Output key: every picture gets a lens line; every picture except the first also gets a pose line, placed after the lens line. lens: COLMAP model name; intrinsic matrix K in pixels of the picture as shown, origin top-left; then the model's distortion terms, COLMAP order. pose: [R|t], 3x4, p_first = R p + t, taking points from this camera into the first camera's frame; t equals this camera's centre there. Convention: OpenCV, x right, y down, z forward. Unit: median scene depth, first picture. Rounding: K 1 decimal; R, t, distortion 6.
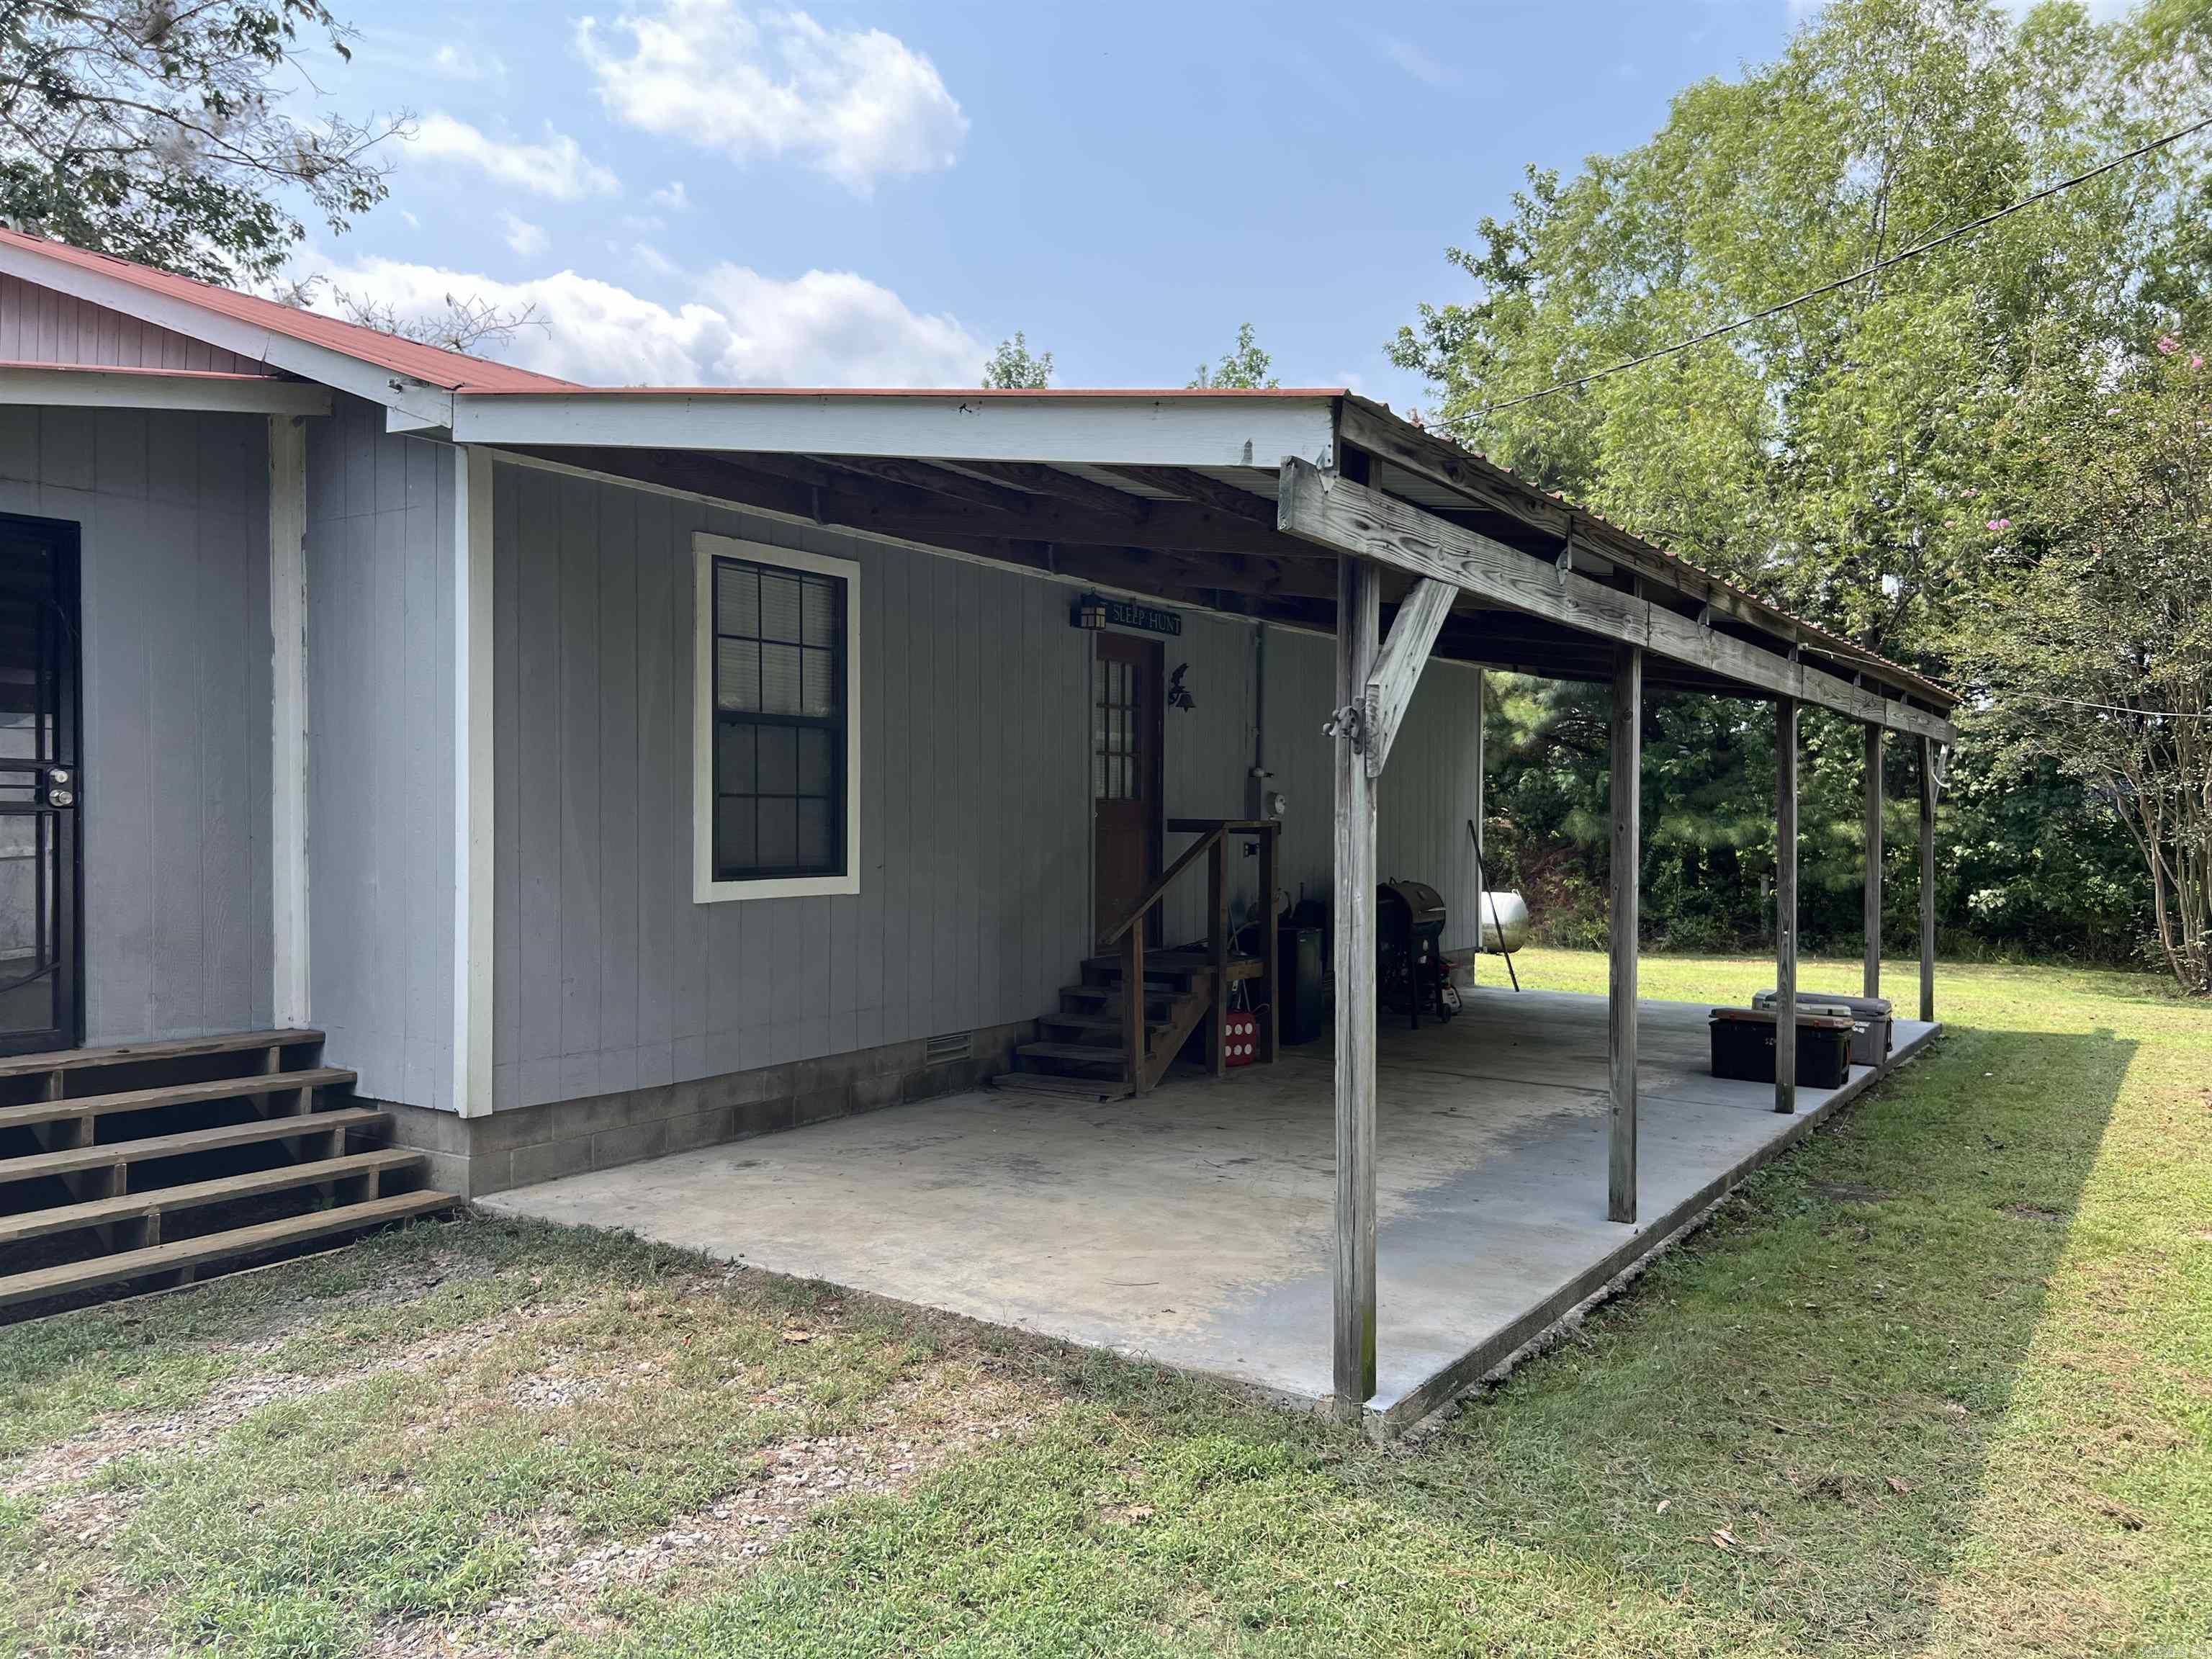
lens RADIAL K [[1660.5, 0, 1118.9], [0, 1660.5, 832.1], [0, 0, 1]] dist [0.055877, -0.062253]
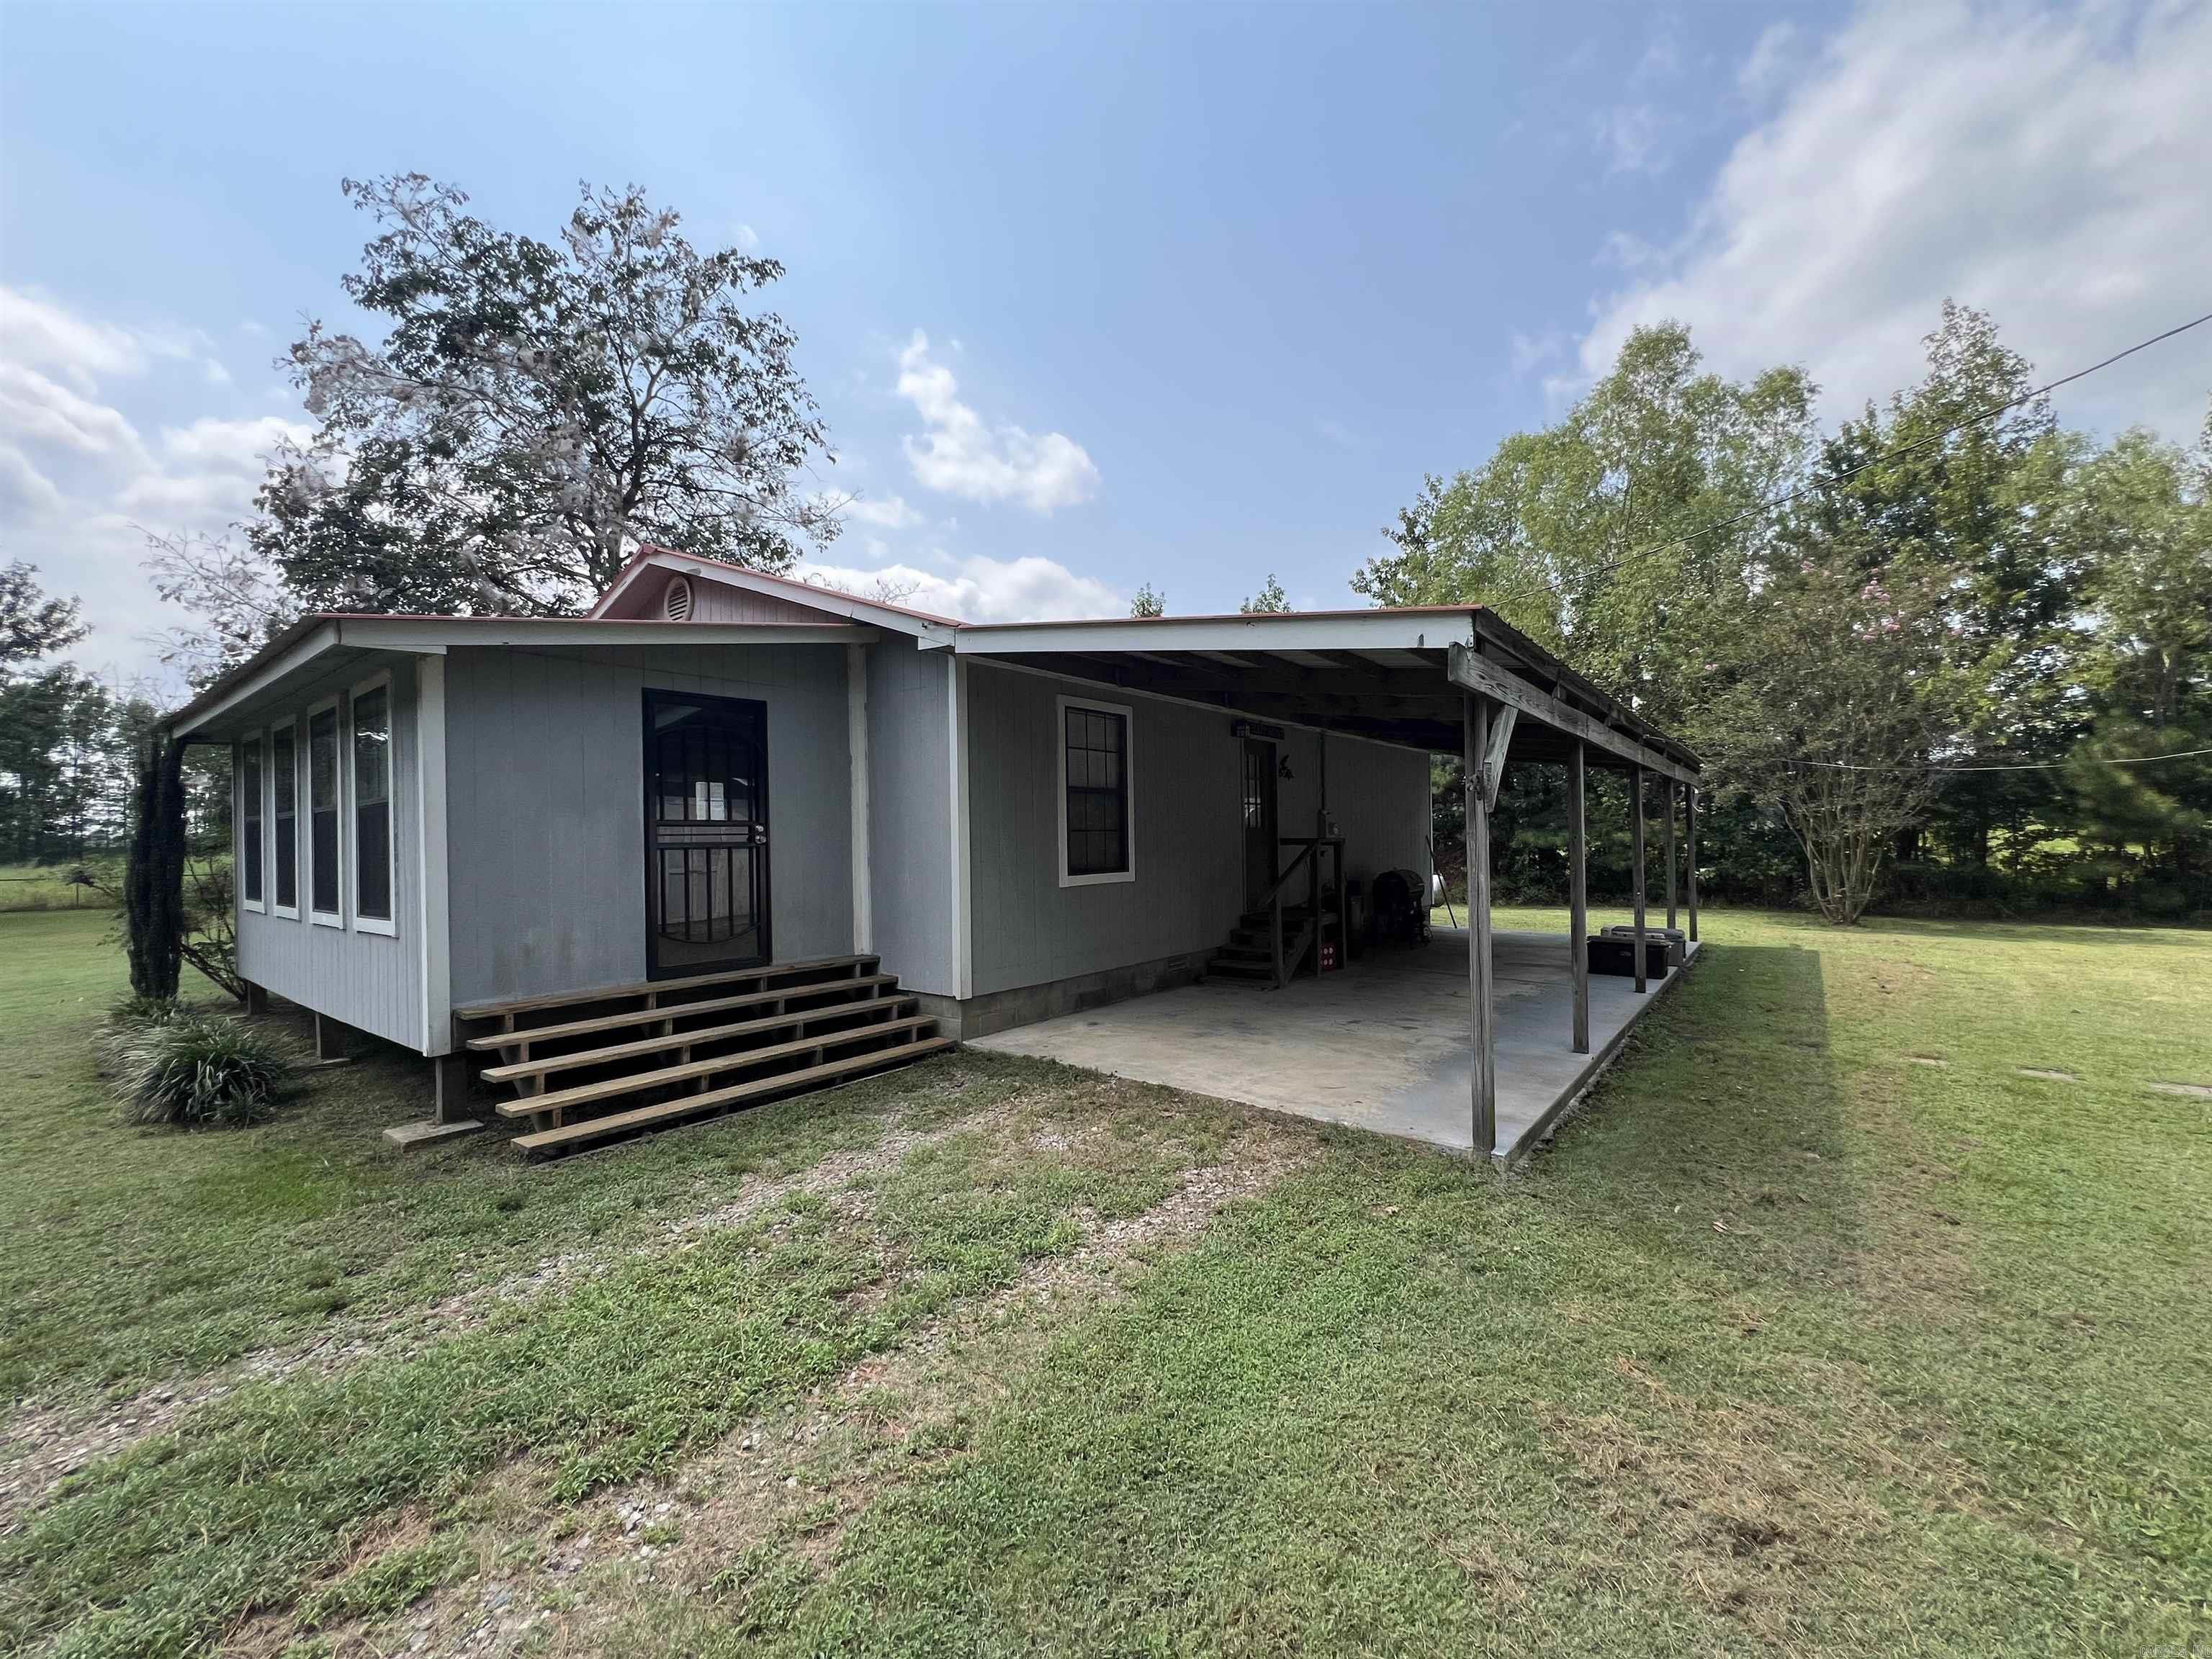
lens RADIAL K [[885.3, 0, 1106.8], [0, 885.3, 832.4], [0, 0, 1]] dist [-0.002786, 0.001169]
pose [[0.996325, -0.022095, -0.082750, -0.119921], [0.020721, 0.999634, -0.017419, -0.001820], [0.083105, 0.015640, 0.996418, -0.008846]]
